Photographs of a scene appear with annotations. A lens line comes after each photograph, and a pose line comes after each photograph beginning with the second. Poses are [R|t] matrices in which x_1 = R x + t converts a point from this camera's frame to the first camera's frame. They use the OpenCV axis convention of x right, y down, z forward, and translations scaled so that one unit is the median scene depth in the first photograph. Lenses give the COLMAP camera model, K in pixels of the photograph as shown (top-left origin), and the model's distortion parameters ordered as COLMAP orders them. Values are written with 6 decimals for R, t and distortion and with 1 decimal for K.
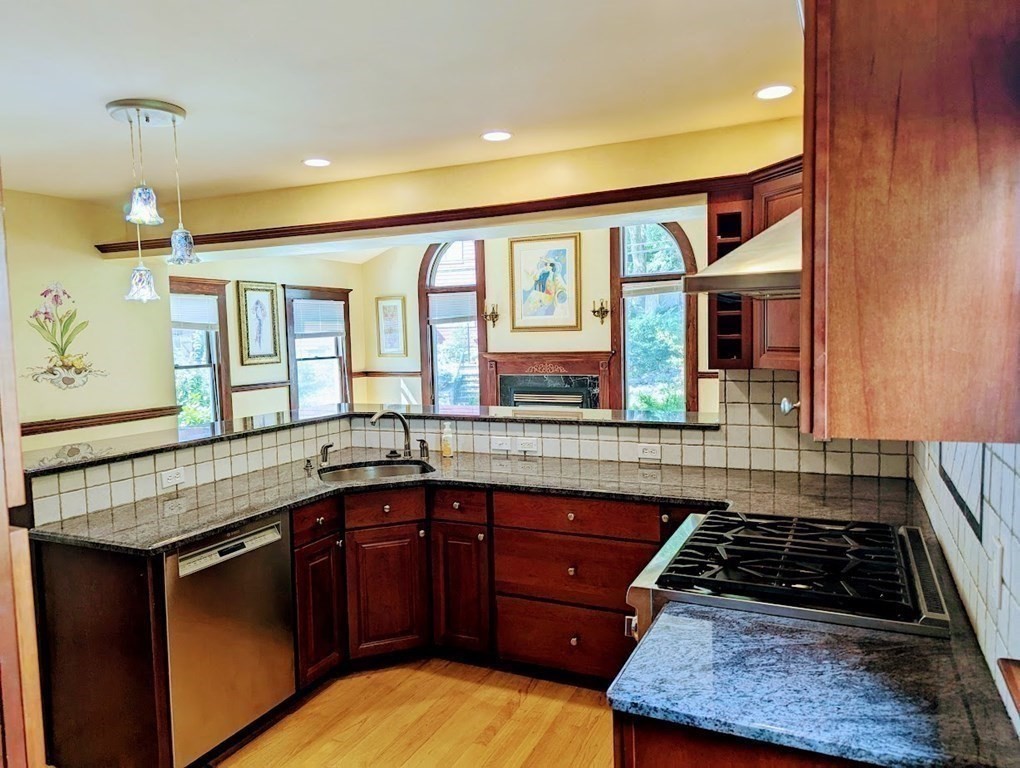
lens RADIAL K [[710.4, 0, 512.5], [0, 710.4, 386.5], [0, 0, 1]] dist [0.012187, -0.005272]
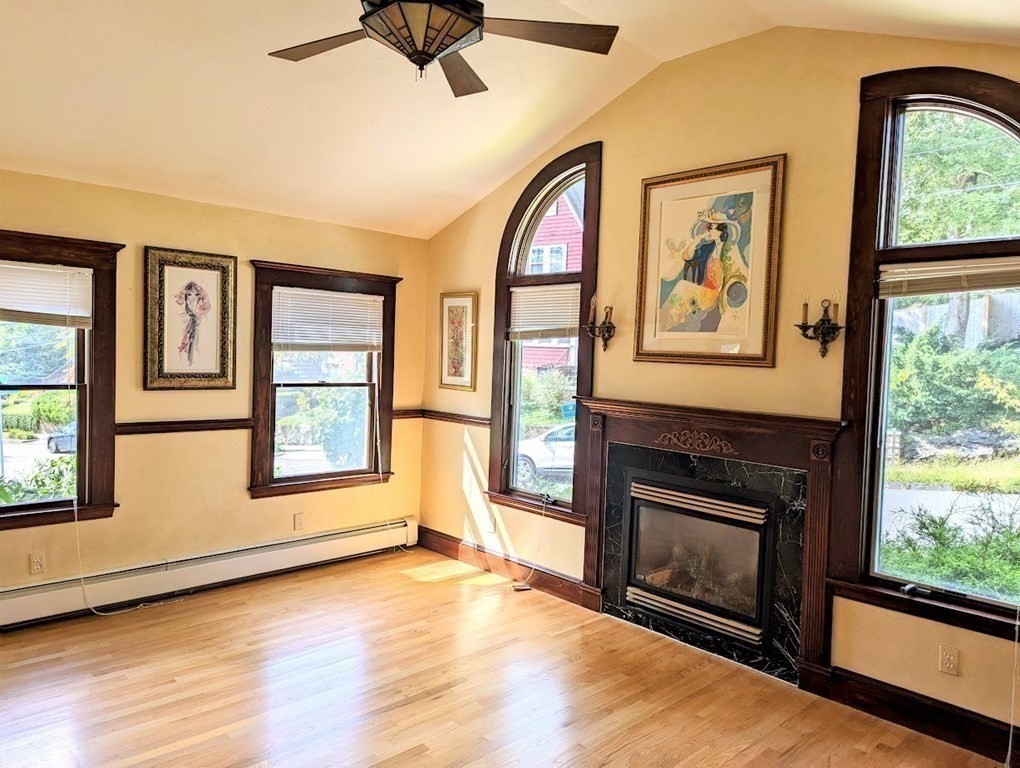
lens RADIAL K [[710.4, 0, 502.8], [0, 710.4, 377.5], [0, 0, 1]] dist [0.012187, -0.005272]
pose [[0.921912, 0.071154, -0.380808, 0.105608], [-0.087083, 0.995894, -0.024741, -0.044371], [0.377484, 0.055971, 0.924323, 0.490464]]
